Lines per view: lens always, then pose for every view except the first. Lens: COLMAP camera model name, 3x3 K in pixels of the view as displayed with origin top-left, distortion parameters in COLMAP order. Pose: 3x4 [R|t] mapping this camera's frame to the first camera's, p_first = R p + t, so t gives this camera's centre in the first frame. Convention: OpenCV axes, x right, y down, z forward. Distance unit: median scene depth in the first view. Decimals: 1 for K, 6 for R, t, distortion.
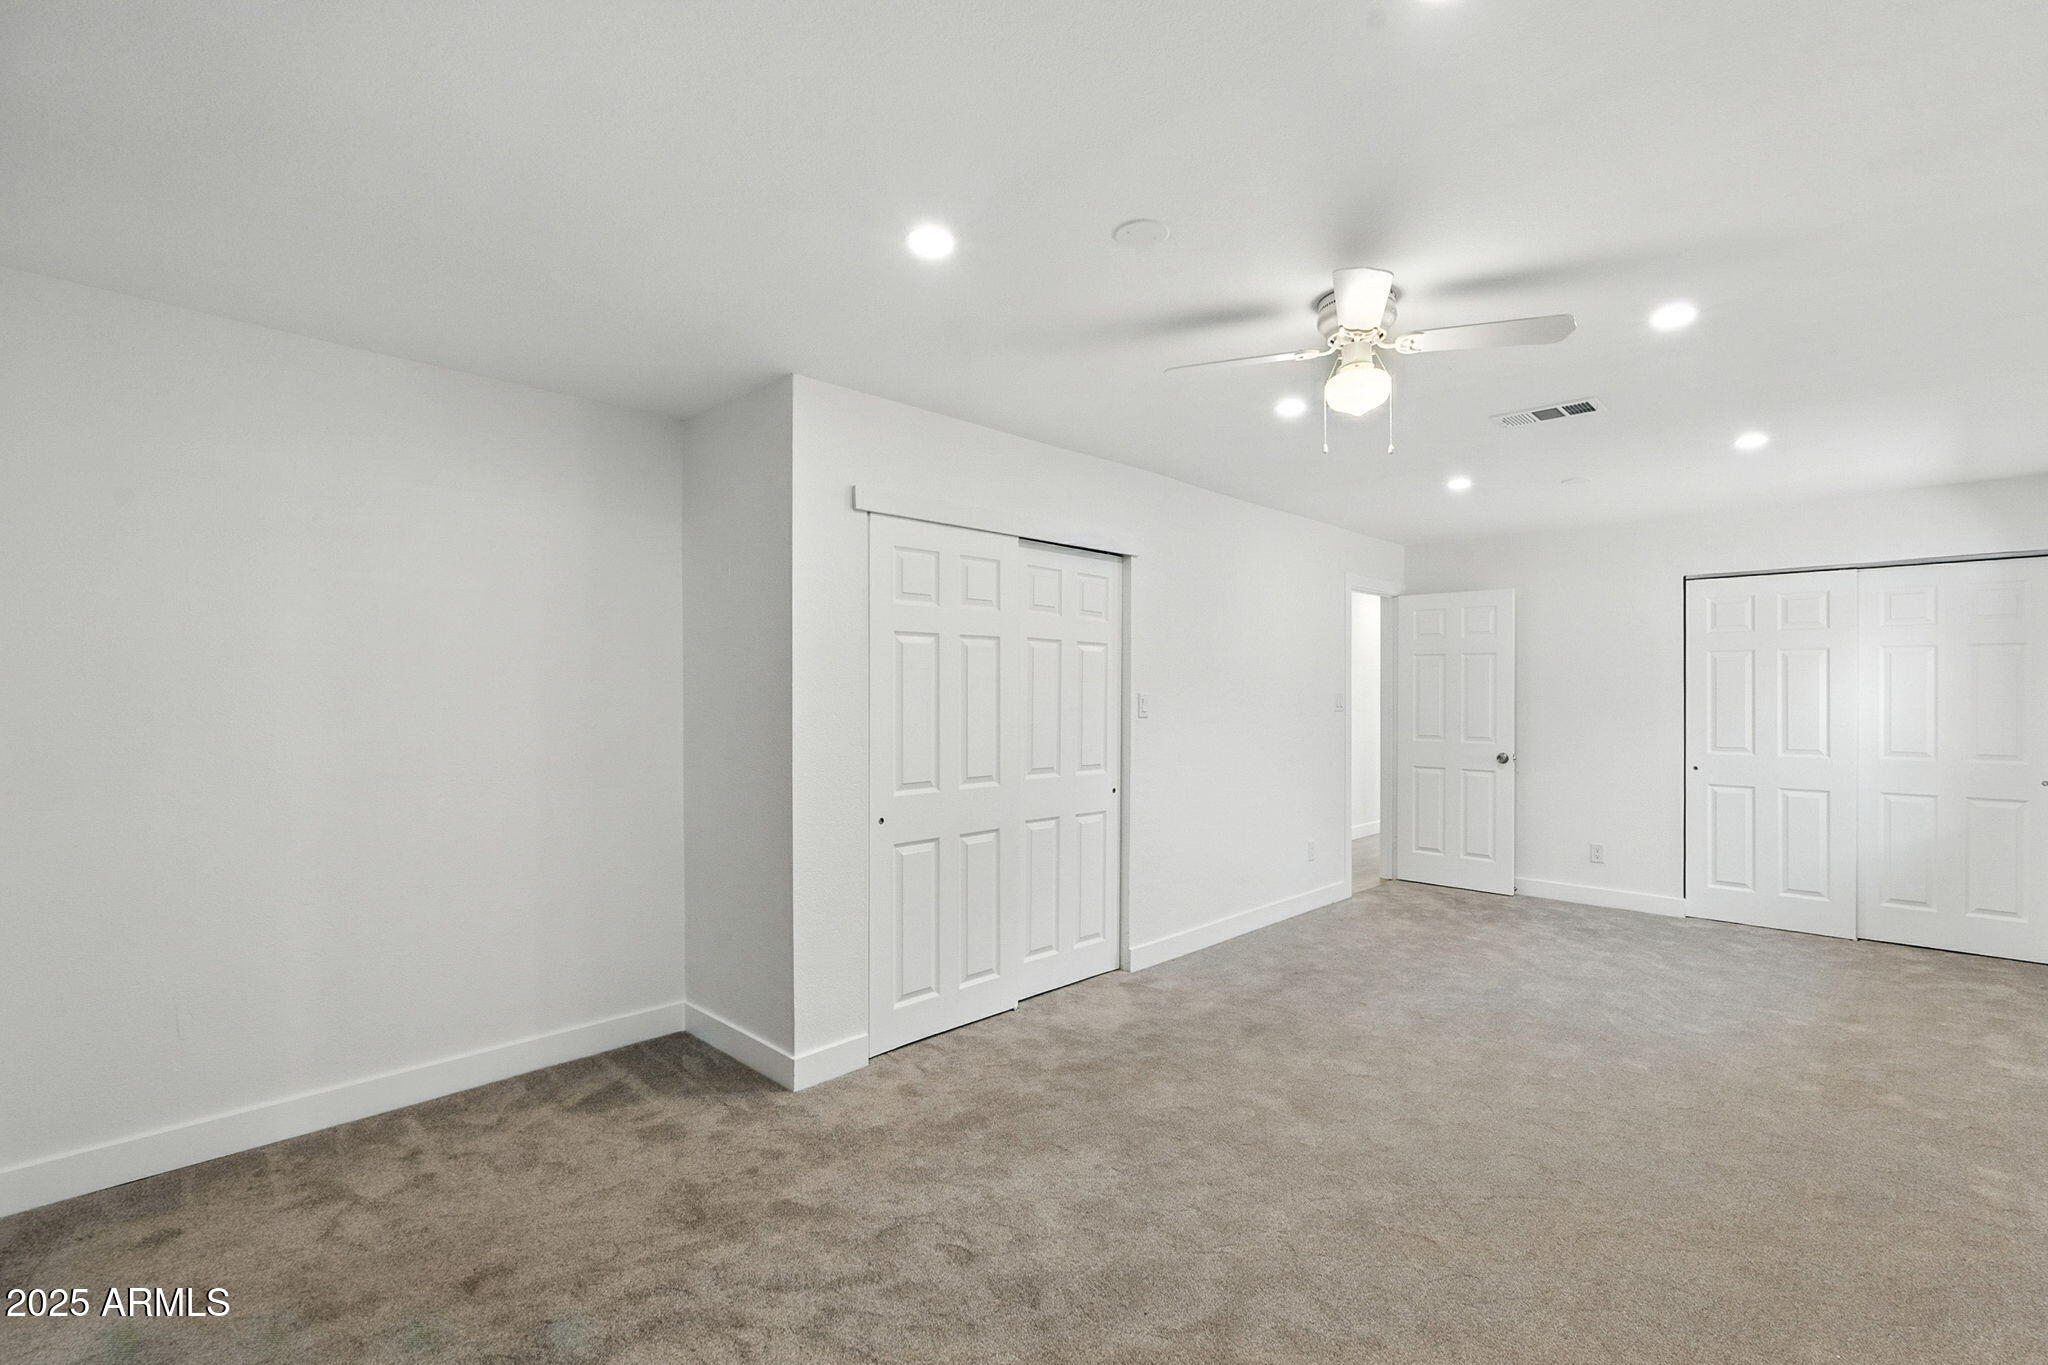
lens RADIAL K [[905.6, 0, 1015.8], [0, 905.6, 691.4], [0, 0, 1]] dist [0.000022, -0.000352]
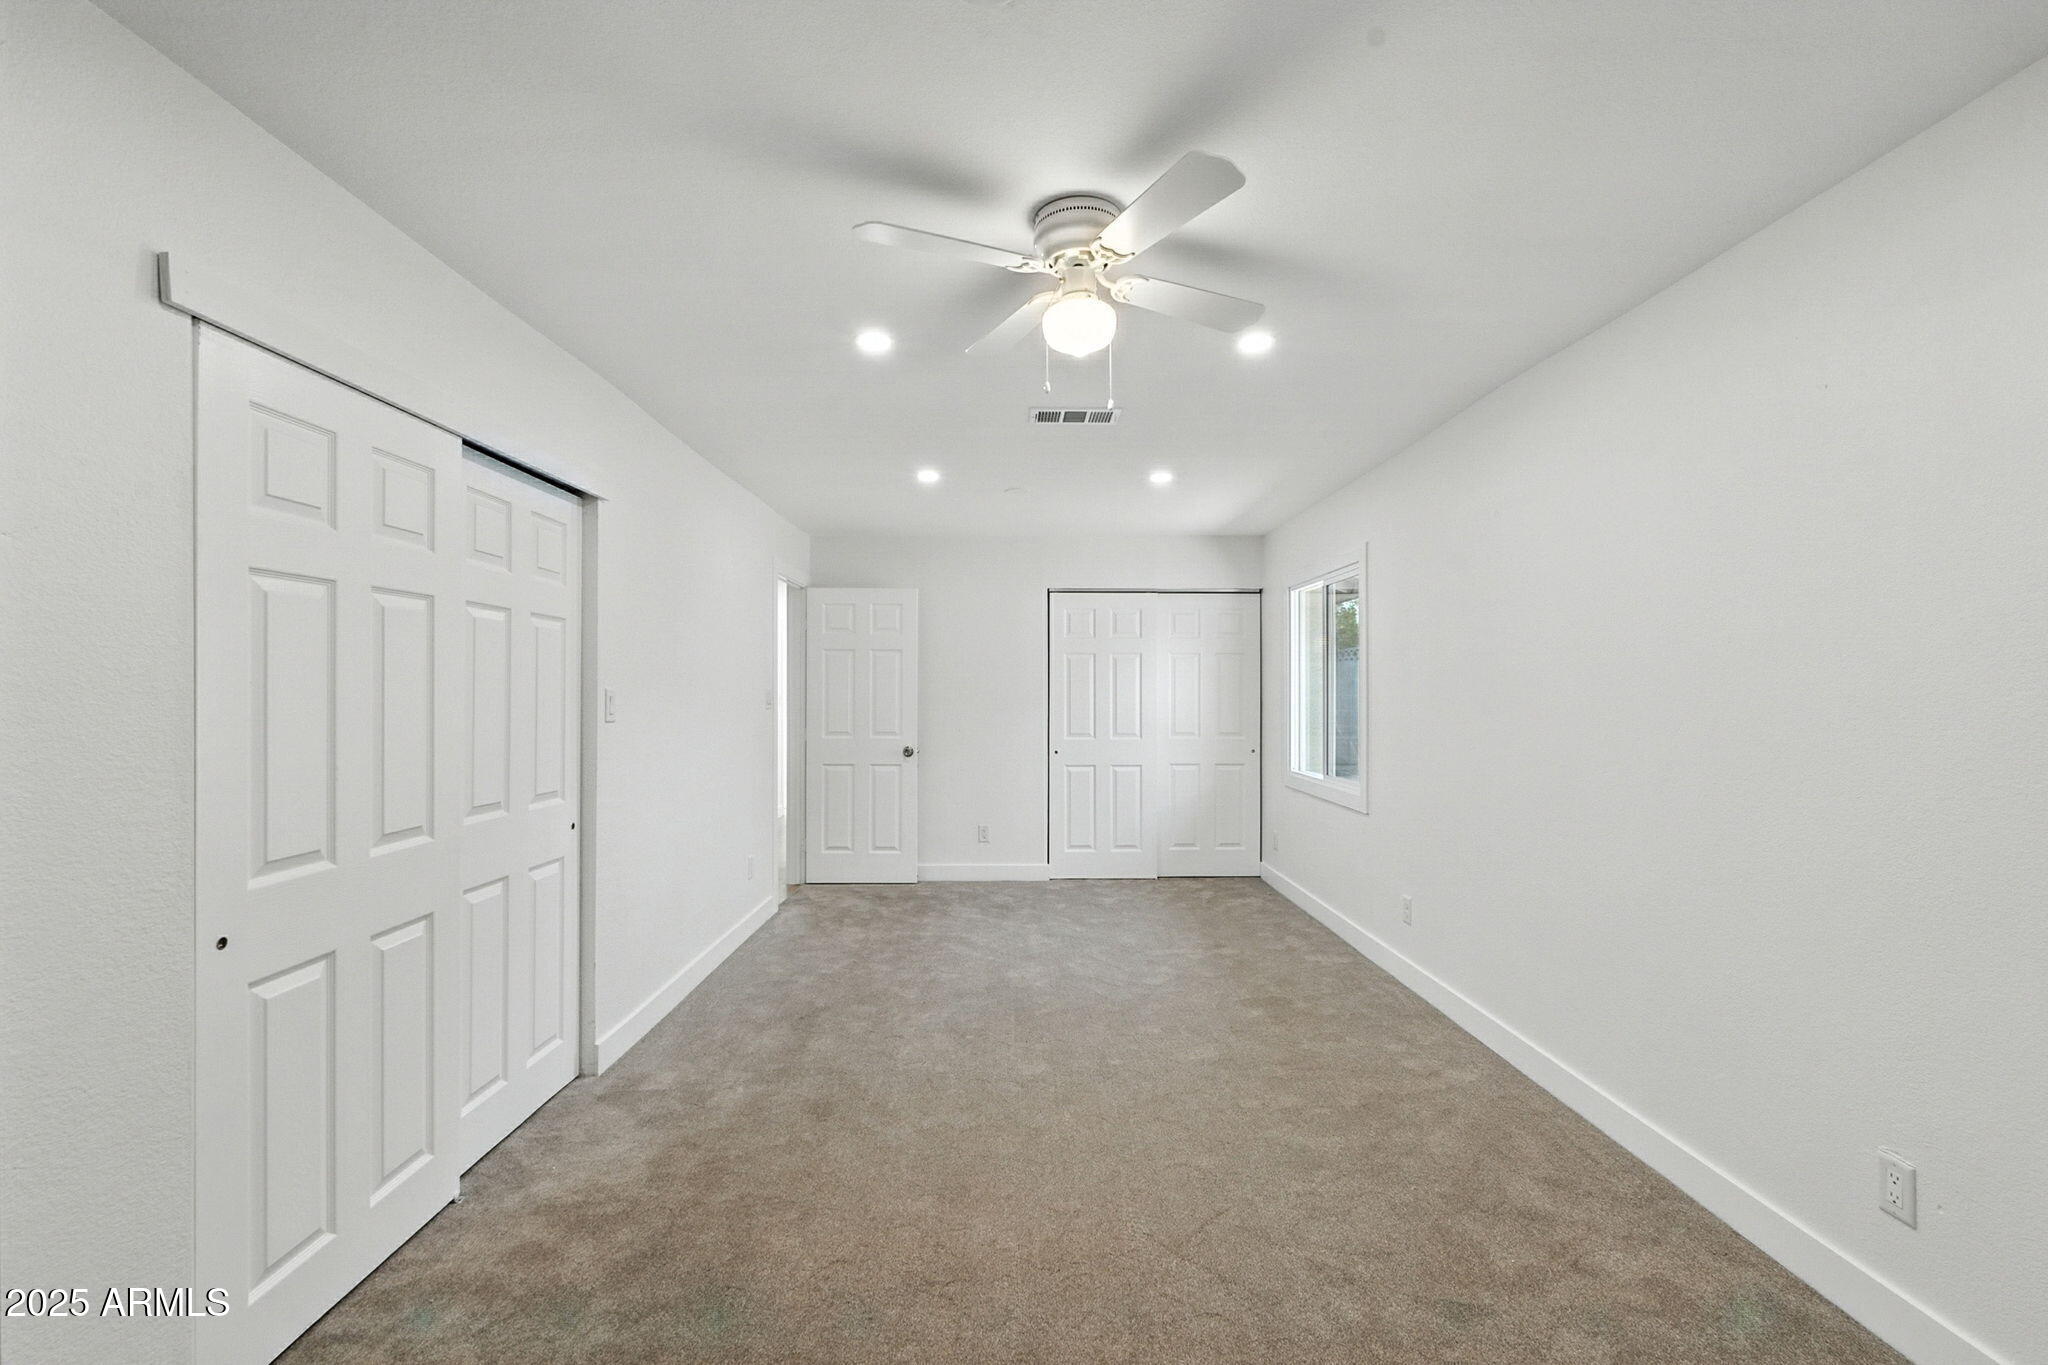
lens RADIAL K [[905.6, 0, 1025.9], [0, 905.6, 687.5], [0, 0, 1]] dist [0.000022, -0.000352]
pose [[0.708870, -0.000175, 0.705339, -0.156100], [0.000577, 1.000000, -0.000332, 0.001631], [-0.705339, 0.000642, 0.708870, 0.277823]]
